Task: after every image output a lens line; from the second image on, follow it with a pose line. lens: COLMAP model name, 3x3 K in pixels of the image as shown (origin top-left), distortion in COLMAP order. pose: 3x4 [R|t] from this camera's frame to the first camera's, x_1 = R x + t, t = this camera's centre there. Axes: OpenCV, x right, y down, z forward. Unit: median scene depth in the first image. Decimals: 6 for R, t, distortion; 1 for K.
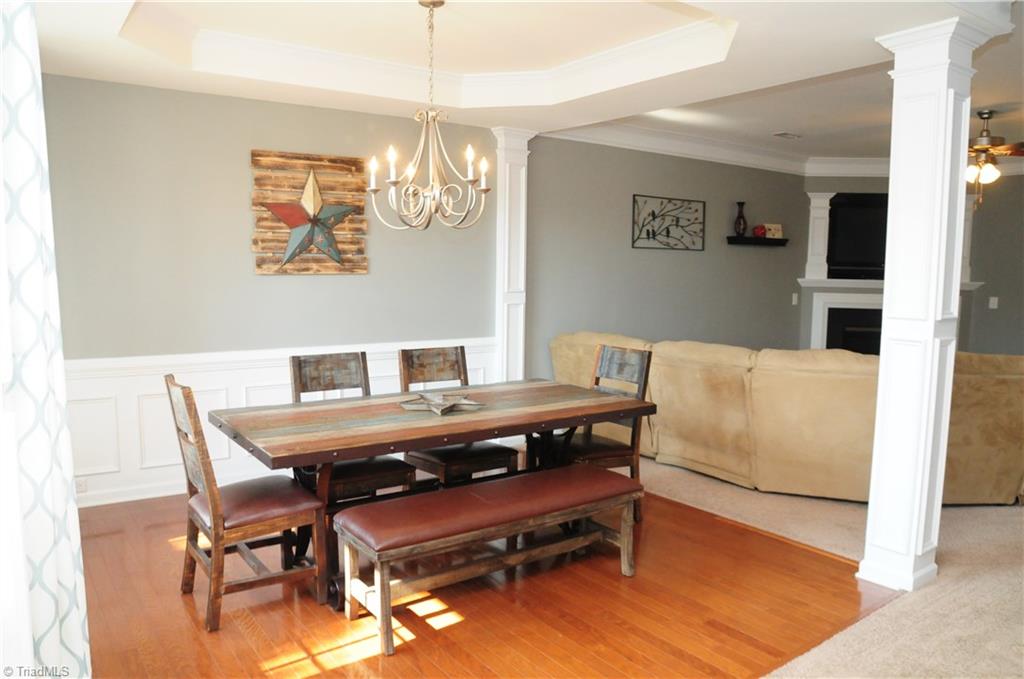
lens RADIAL K [[750.7, 0, 501.7], [0, 750.7, 350.3], [0, 0, 1]] dist [-0.134698, 0.085335]
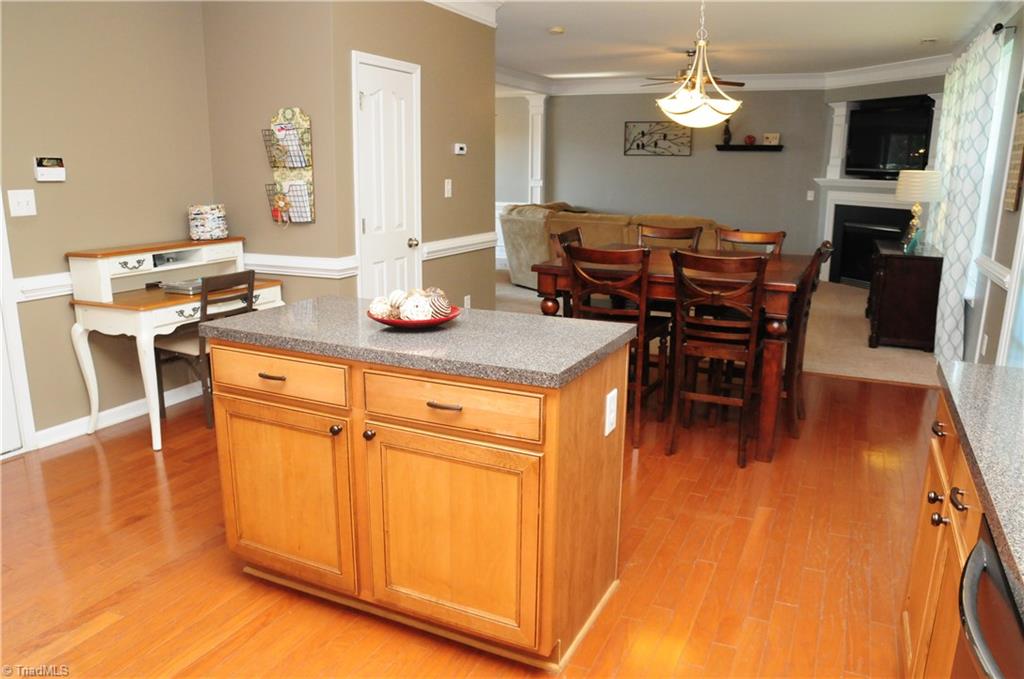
lens RADIAL K [[750.7, 0, 503.1], [0, 750.7, 344.7], [0, 0, 1]] dist [-0.134698, 0.085335]
pose [[0.475893, 0.193159, -0.858030, 1.498775], [-0.100092, 0.981141, 0.165359, 0.026281], [0.873789, 0.007189, 0.486252, -0.012456]]
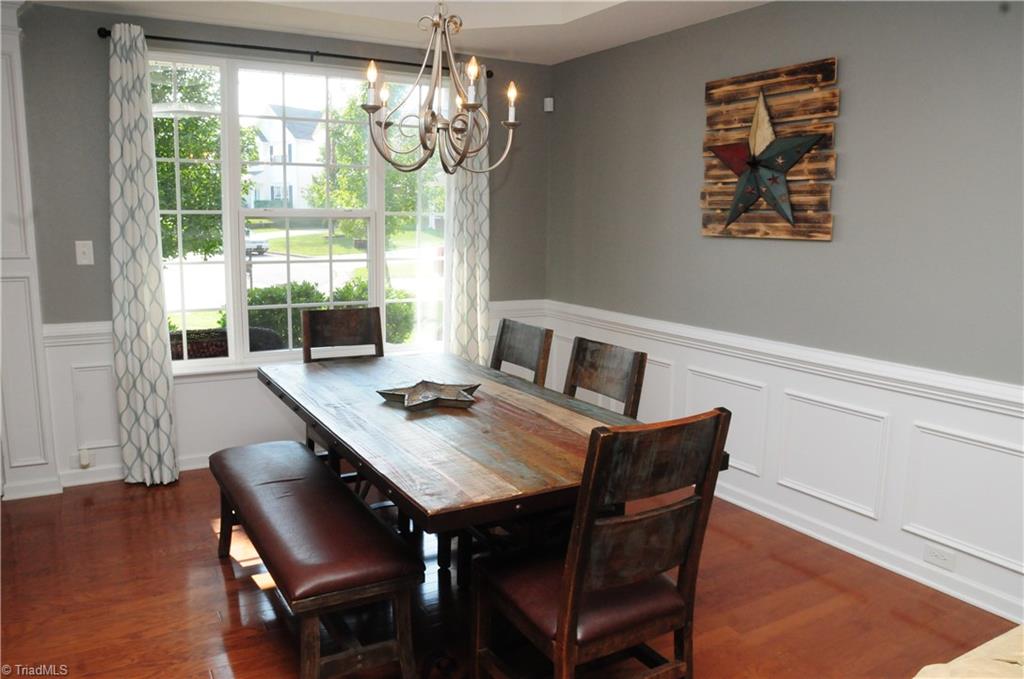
lens RADIAL K [[750.7, 0, 494.9], [0, 750.7, 355.5], [0, 0, 1]] dist [-0.134698, 0.085335]
pose [[-0.101872, 0.165820, -0.980880, 0.365547], [-0.121933, 0.976494, 0.177742, -0.063660], [0.987297, 0.137708, -0.079259, 0.599936]]
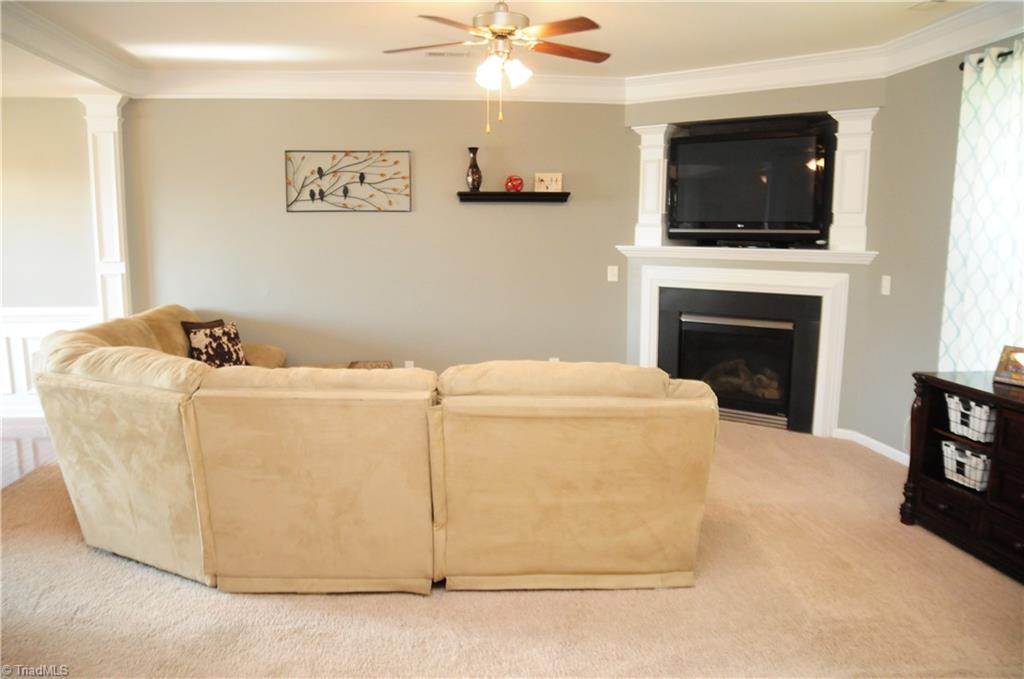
lens RADIAL K [[750.7, 0, 503.8], [0, 750.7, 336.5], [0, 0, 1]] dist [-0.134698, 0.085335]
pose [[0.873949, 0.058257, -0.482514, 0.816422], [-0.048496, 0.998288, 0.032692, -0.031727], [0.483592, -0.005171, 0.875278, 0.358732]]
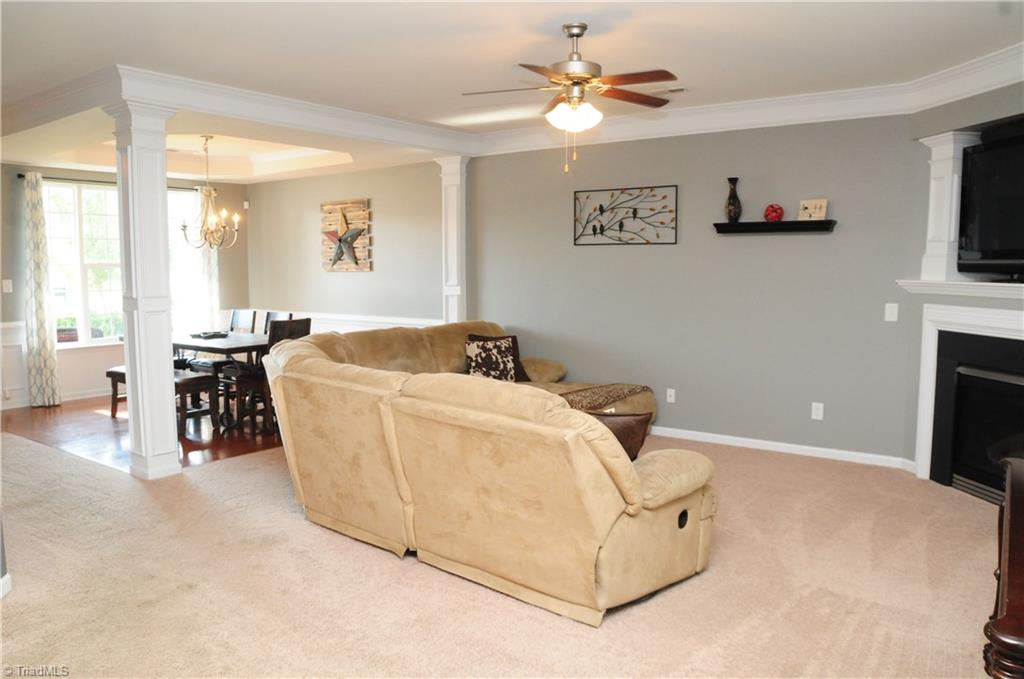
lens RADIAL K [[749.7, 0, 498.2], [0, 749.7, 338.5], [0, 0, 1]] dist [-0.132463, 0.081437]
pose [[0.303461, 0.083117, -0.949212, 1.086303], [-0.101573, 0.993334, 0.054507, -0.057425], [0.947415, 0.079873, 0.309881, 0.599633]]
